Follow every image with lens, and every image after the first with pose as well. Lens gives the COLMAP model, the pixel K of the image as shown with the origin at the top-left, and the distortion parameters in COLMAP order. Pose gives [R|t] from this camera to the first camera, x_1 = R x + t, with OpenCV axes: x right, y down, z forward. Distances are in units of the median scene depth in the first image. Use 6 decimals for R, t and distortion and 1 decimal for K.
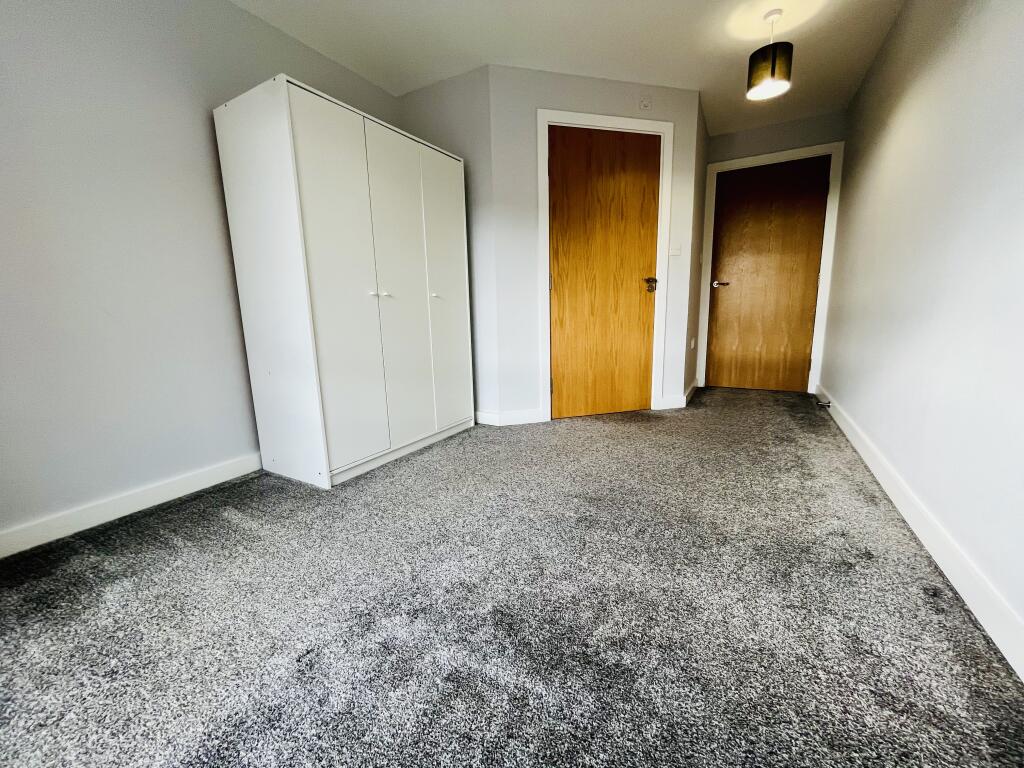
lens RADIAL K [[411.7, 0, 512.0], [0, 411.7, 384.0], [0, 0, 1]] dist [-0.000251, -0.000006]
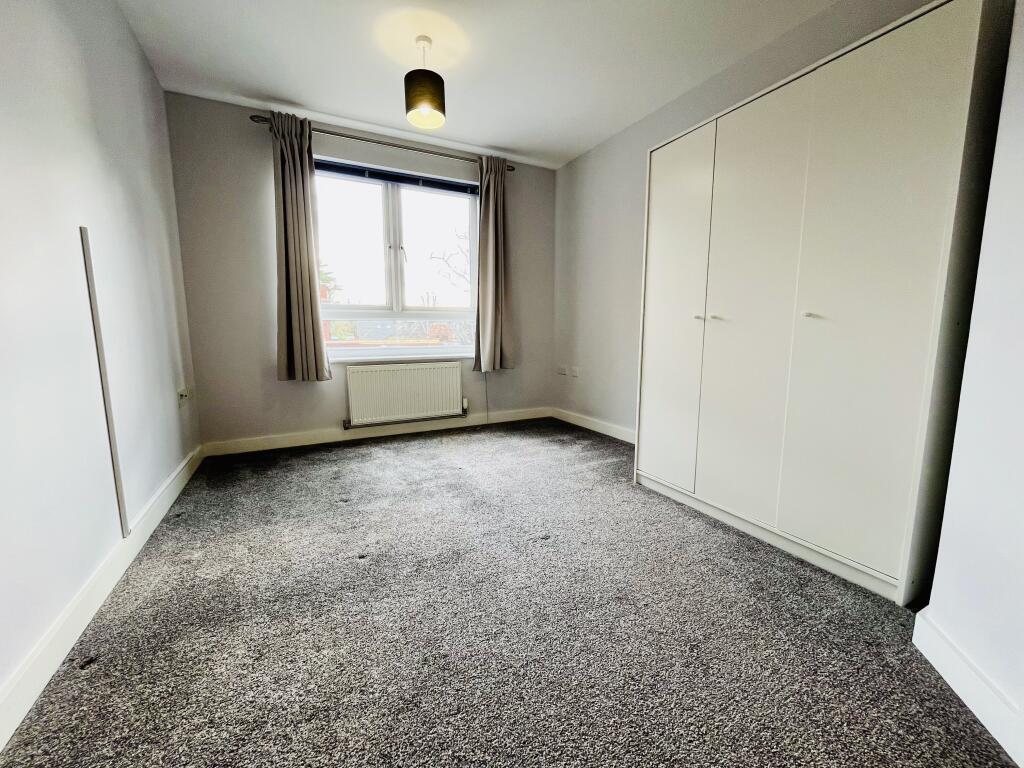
lens RADIAL K [[411.7, 0, 512.0], [0, 411.7, 384.0], [0, 0, 1]] dist [-0.000251, -0.000006]
pose [[-0.548605, 0.136425, -0.824876, 0.788063], [-0.134900, 0.959228, 0.248363, -0.300678], [0.825127, 0.247529, -0.507833, 1.415774]]
